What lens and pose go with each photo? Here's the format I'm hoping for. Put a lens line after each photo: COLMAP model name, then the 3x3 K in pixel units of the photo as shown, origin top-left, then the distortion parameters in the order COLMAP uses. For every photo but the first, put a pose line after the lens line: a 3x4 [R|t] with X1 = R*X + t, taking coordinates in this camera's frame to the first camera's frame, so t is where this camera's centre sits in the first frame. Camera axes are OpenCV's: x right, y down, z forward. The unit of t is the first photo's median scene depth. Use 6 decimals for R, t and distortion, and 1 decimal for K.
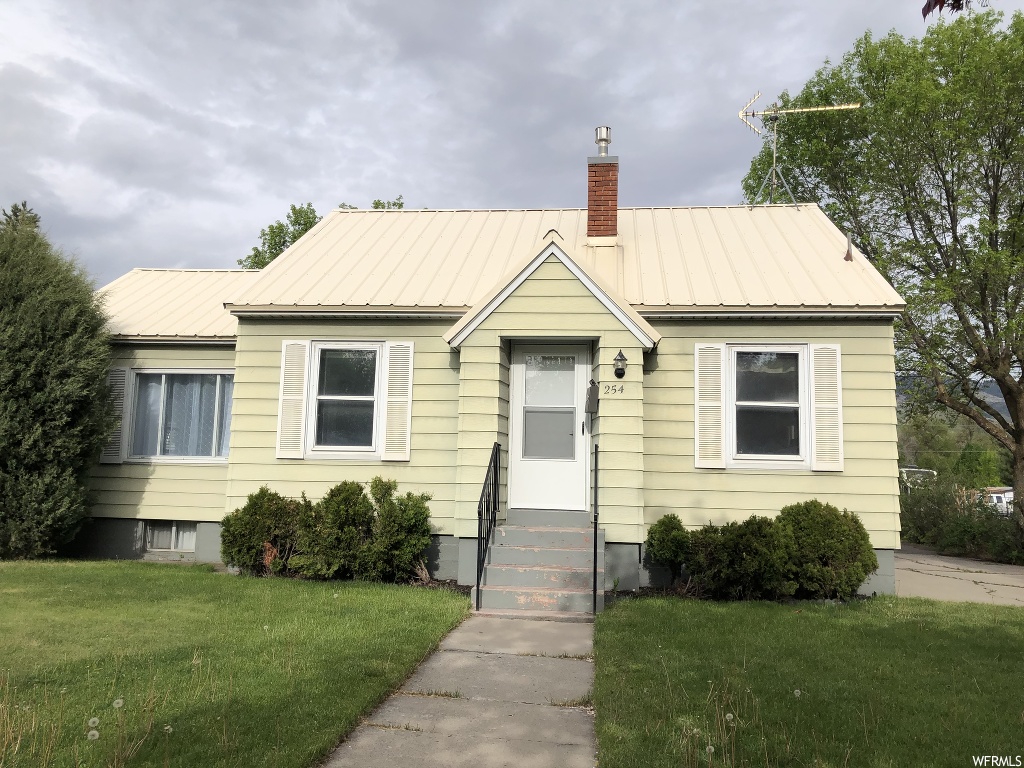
lens RADIAL K [[821.0, 0, 512.0], [0, 821.0, 384.0], [0, 0, 1]] dist [0.040324, -0.005426]
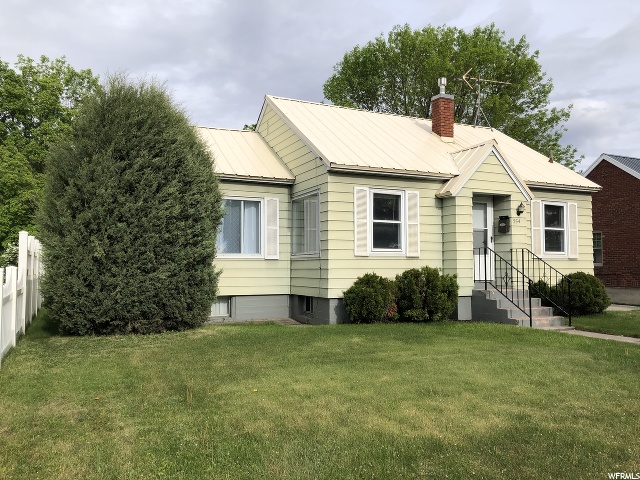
lens RADIAL K [[513.1, 0, 320.0], [0, 513.1, 240.0], [0, 0, 1]] dist [0.040324, -0.005426]
pose [[0.869083, 0.002627, 0.494659, -0.860554], [-0.041357, 0.996871, 0.067368, -0.011619], [-0.492934, -0.079006, 0.866472, 0.110935]]
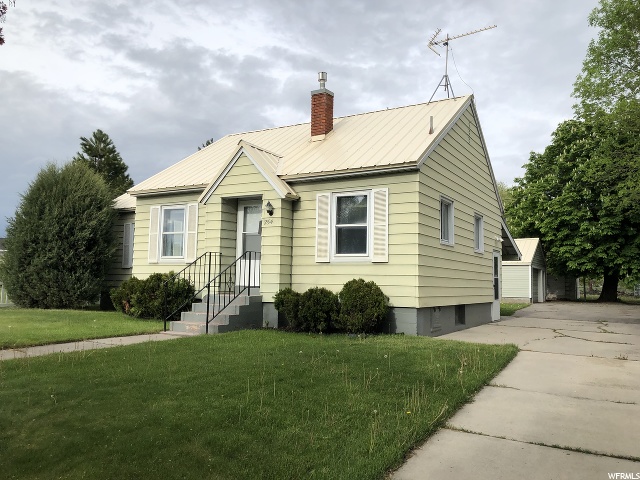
lens RADIAL K [[544.7, 0, 320.0], [0, 544.7, 240.0], [0, 0, 1]] dist [0.012925, 0.000042]
pose [[0.905574, -0.040639, -0.422237, 0.692972], [0.051395, 0.998579, 0.014117, 0.033794], [0.421064, -0.034485, 0.906375, -0.076118]]
